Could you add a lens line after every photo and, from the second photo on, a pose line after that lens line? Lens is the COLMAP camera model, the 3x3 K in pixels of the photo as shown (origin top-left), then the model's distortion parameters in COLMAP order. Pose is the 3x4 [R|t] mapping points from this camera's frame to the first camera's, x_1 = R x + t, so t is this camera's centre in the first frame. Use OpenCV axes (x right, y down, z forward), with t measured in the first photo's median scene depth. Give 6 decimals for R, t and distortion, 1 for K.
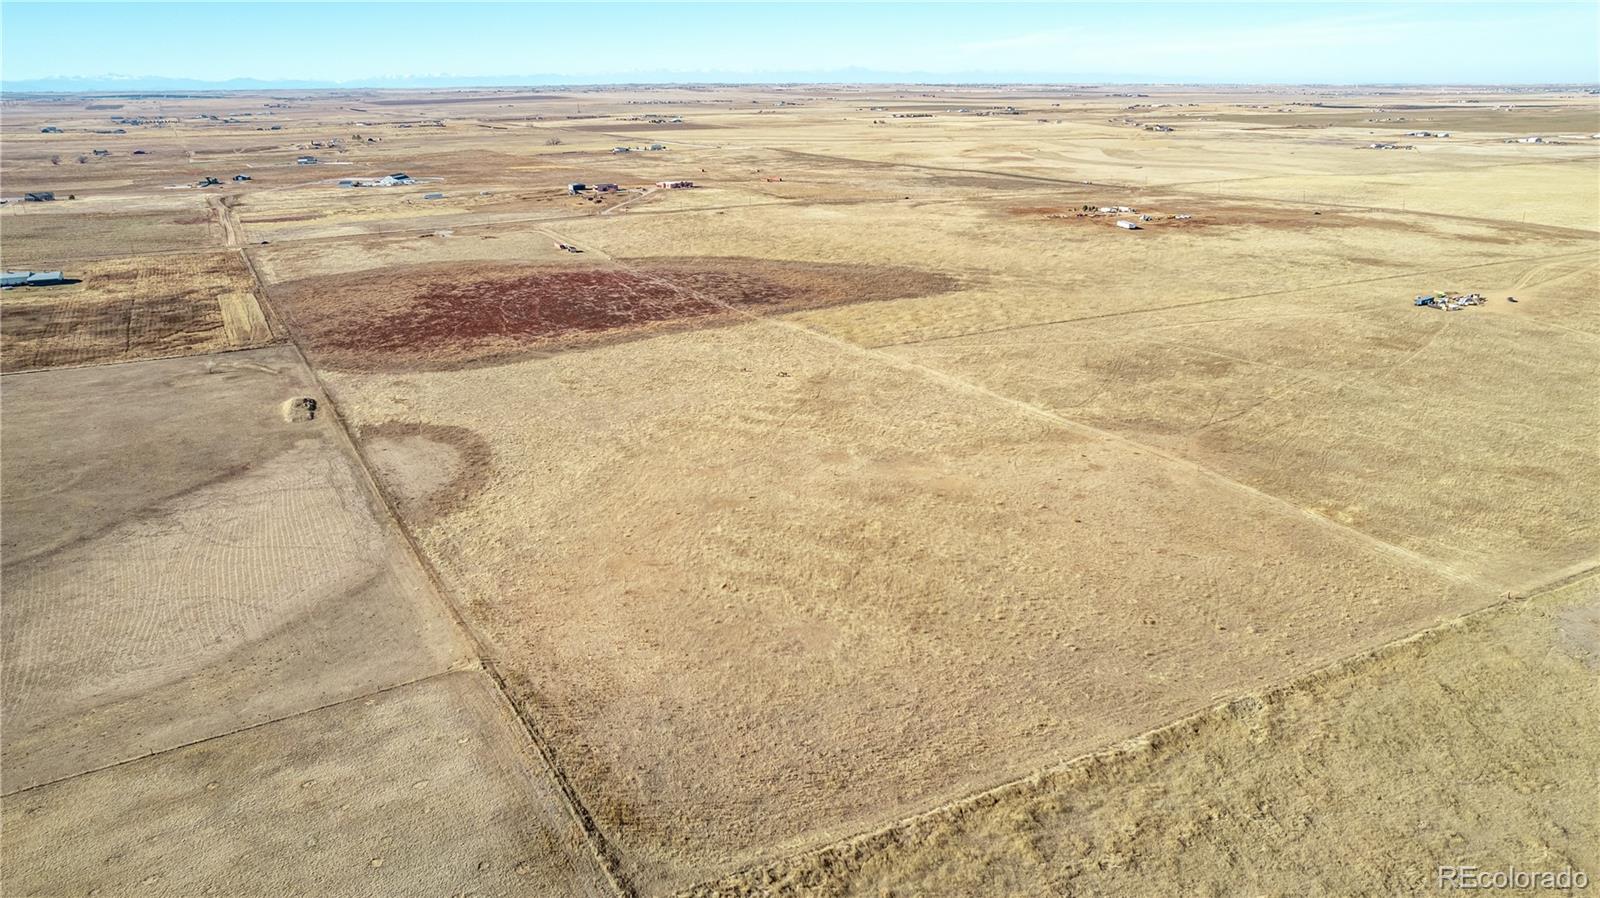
lens RADIAL K [[1089.3, 0, 806.3], [0, 1089.3, 452.4], [0, 0, 1]] dist [-0.075477, 0.066519]
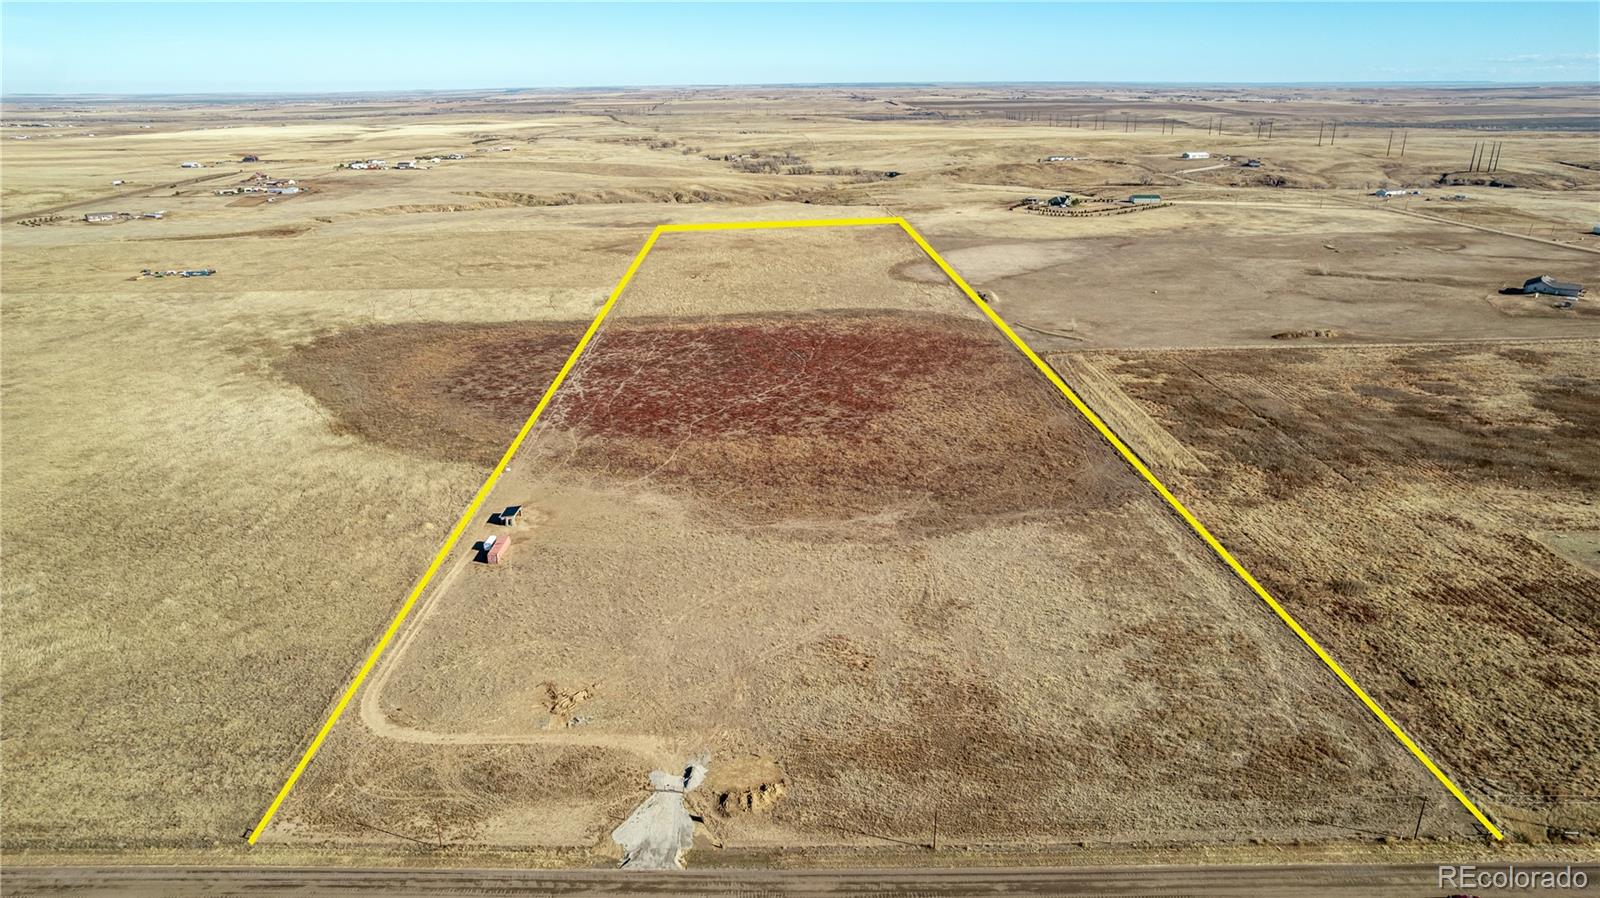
lens RADIAL K [[1020.3, 0, 806.6], [0, 1020.3, 459.1], [0, 0, 1]] dist [-0.084634, 0.085472]
pose [[-0.886446, -0.150883, 0.437548, -0.988541], [0.164431, 0.781030, 0.602457, -0.858666], [-0.432638, 0.605992, -0.667531, 2.412903]]
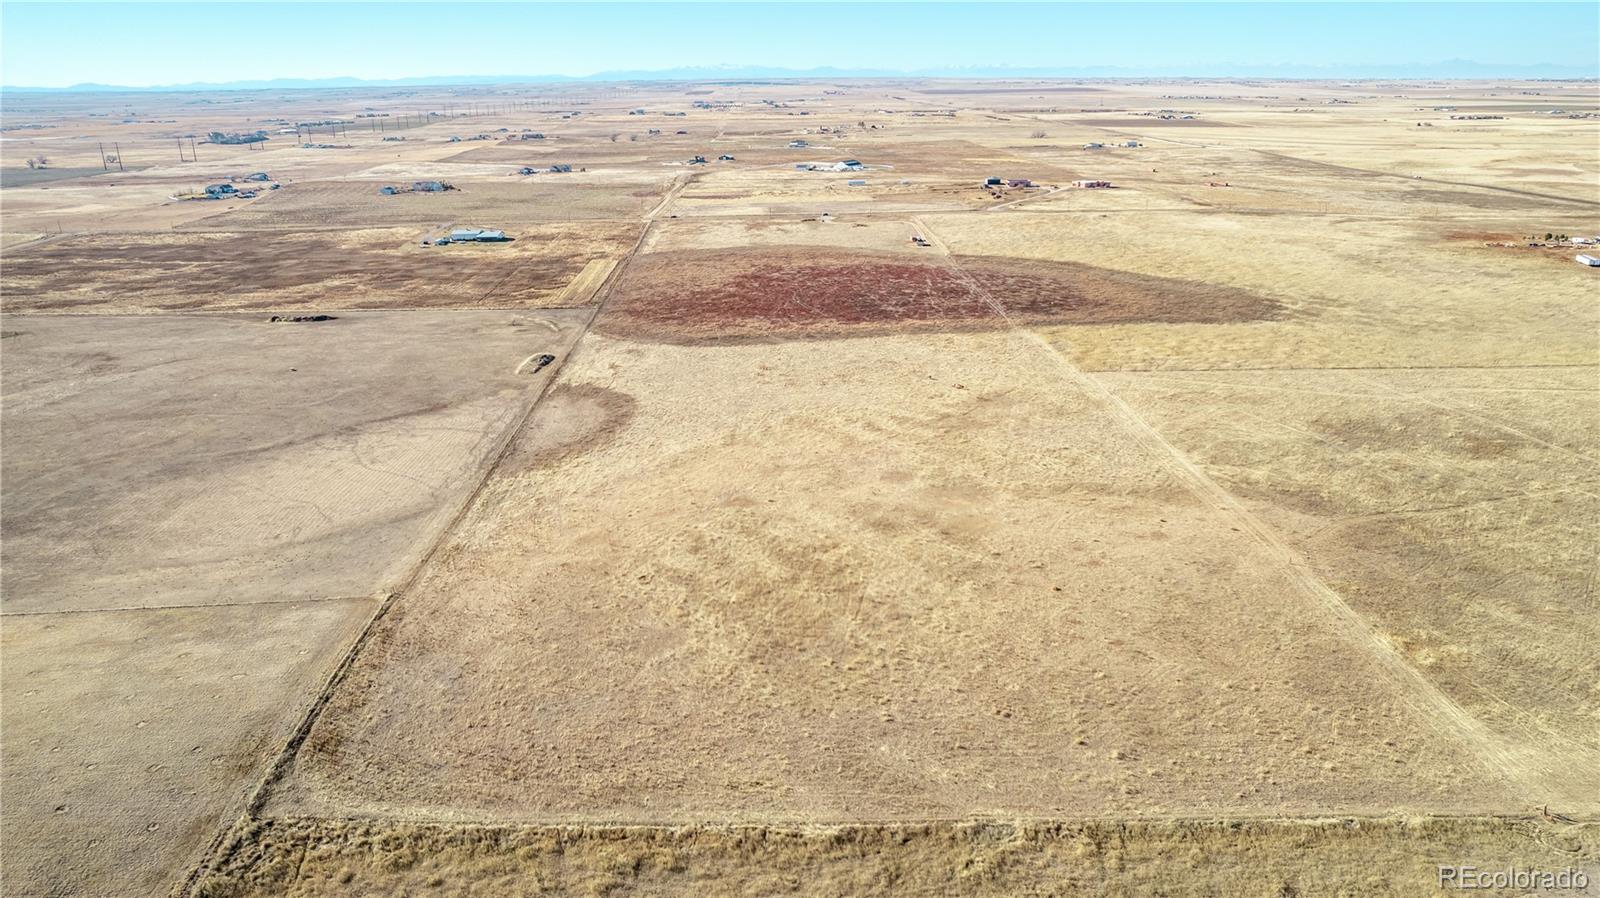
lens RADIAL K [[1089.3, 0, 806.3], [0, 1089.3, 452.4], [0, 0, 1]] dist [-0.075477, 0.066519]
pose [[0.887068, 0.149825, -0.436650, 0.325114], [-0.146729, 0.988325, 0.041033, -0.038495], [0.437700, 0.027670, 0.898695, 0.090740]]
